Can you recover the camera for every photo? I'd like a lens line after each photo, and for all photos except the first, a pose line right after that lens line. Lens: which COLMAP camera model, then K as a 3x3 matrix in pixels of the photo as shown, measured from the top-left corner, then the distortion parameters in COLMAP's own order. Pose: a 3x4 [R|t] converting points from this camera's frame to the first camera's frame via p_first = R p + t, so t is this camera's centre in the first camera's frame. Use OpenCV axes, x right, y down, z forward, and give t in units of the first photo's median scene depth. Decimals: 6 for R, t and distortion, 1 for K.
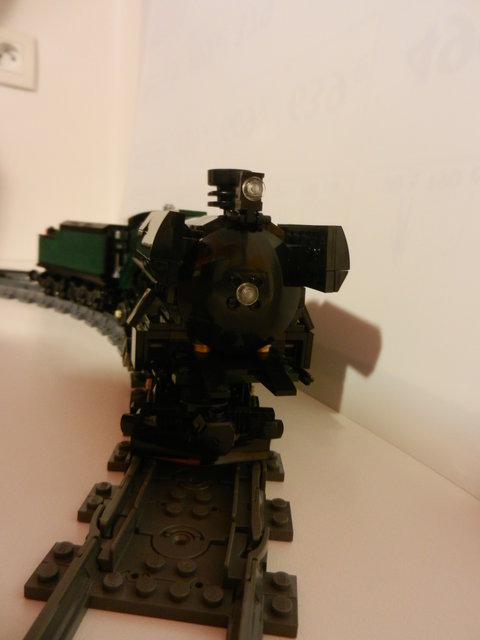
lens RADIAL K [[469.3, 0, 240.0], [0, 469.3, 320.0], [0, 0, 1]] dist [0.018043, -0.000044]
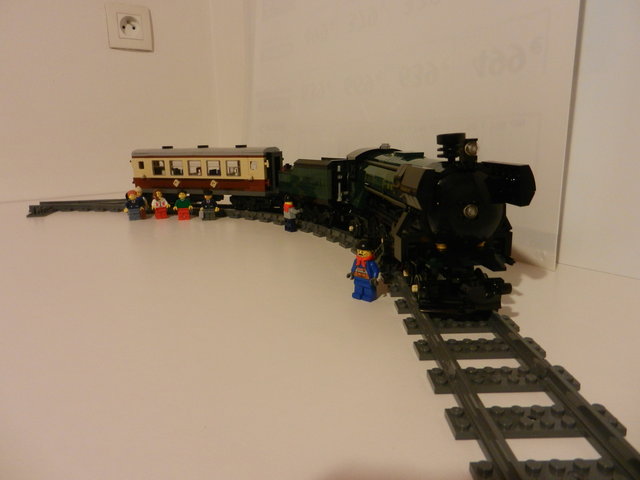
lens RADIAL K [[469.3, 0, 320.0], [0, 469.3, 240.0], [0, 0, 1]] dist [0.018043, -0.000044]
pose [[0.982465, -0.066797, -0.174071, -0.204113], [0.071230, 0.997272, 0.019342, -0.022818], [0.172304, -0.031402, 0.984543, -0.657675]]
